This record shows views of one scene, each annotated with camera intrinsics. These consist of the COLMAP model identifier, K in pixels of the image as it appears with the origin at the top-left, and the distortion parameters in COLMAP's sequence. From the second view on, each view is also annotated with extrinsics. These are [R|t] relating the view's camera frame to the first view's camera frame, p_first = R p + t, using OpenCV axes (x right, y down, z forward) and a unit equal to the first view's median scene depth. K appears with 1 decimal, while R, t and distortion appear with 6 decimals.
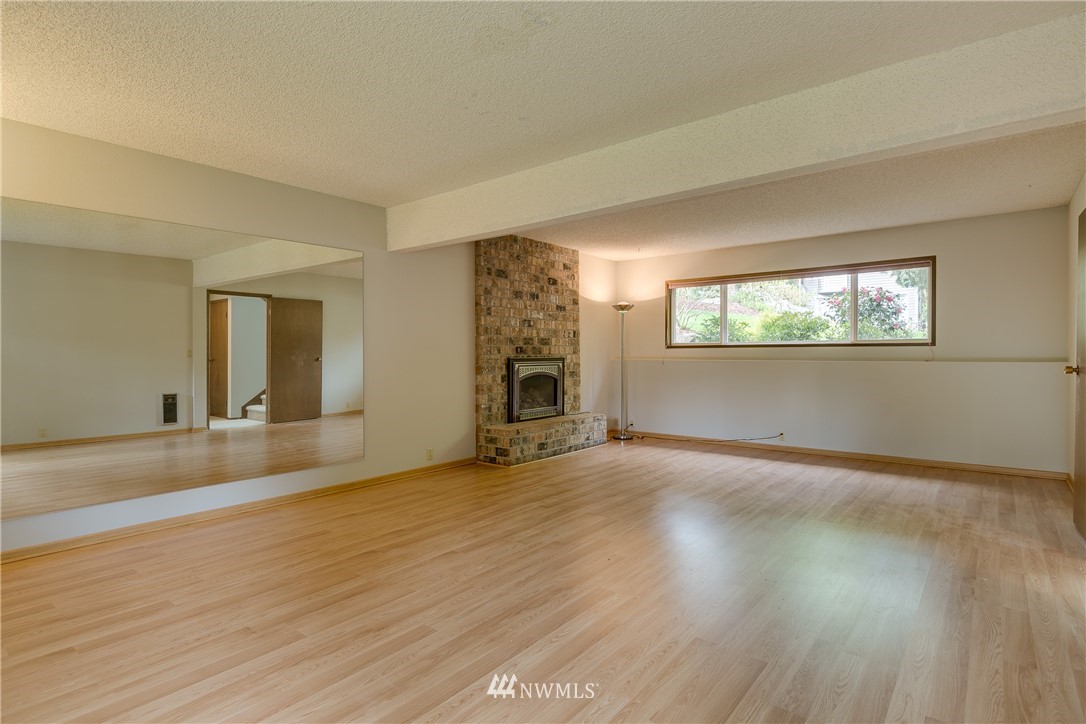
lens RADIAL K [[553.4, 0, 548.2], [0, 553.4, 358.2], [0, 0, 1]] dist [-0.007477, -0.000359]
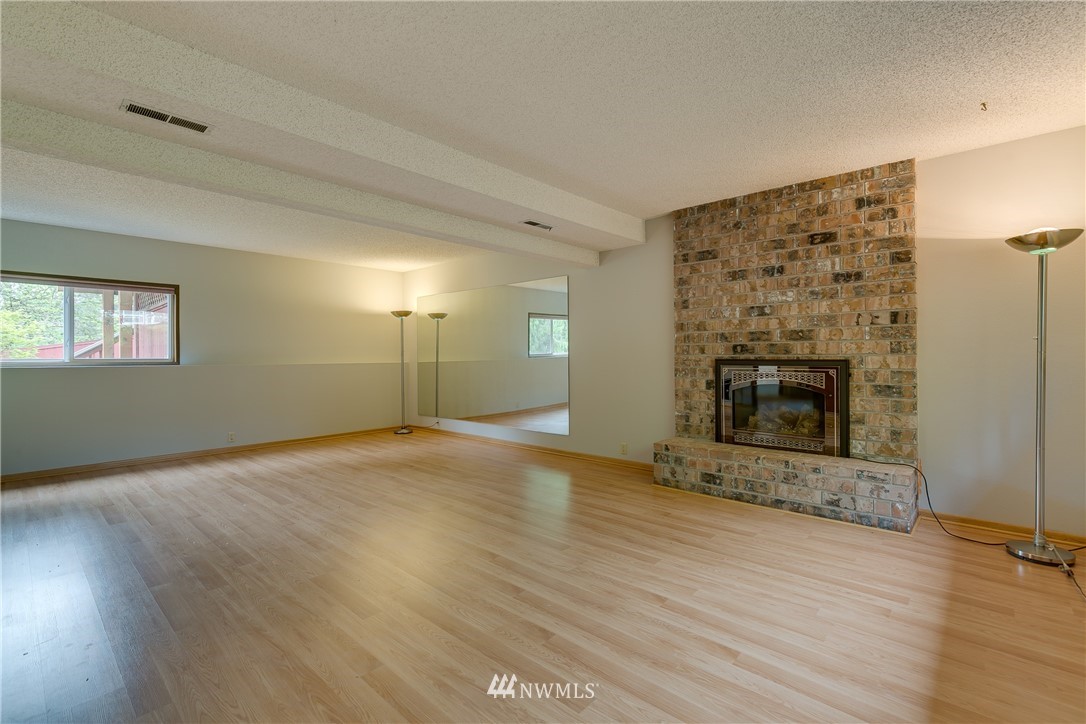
lens RADIAL K [[486.4, 0, 541.1], [0, 486.4, 358.9], [0, 0, 1]] dist [0.001650, -0.000103]
pose [[-0.062141, 0.013392, -0.997978, 0.623360], [-0.002648, 0.999904, 0.013583, -0.009318], [0.998064, 0.003486, -0.062100, 0.775533]]
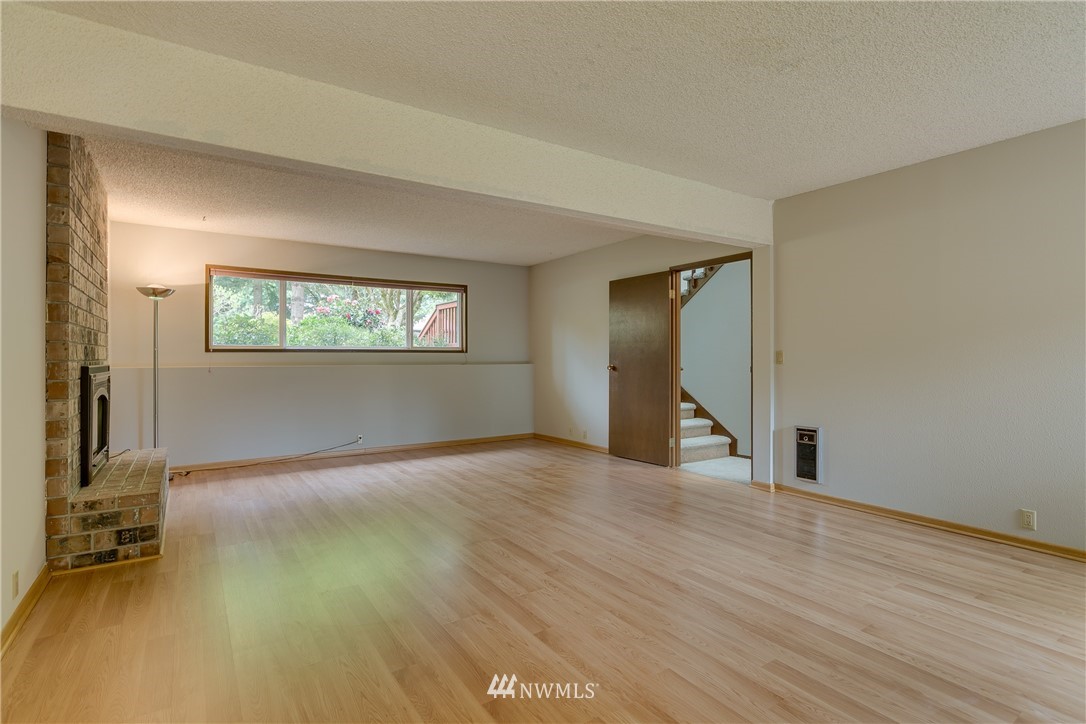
lens RADIAL K [[530.0, 0, 546.7], [0, 530.0, 356.5], [0, 0, 1]] dist [-0.005265, 0.000771]
pose [[0.296529, 0.005289, 0.955009, -0.421226], [0.008519, 0.999930, -0.008183, -0.001446], [-0.954986, 0.010563, 0.296463, 0.400990]]
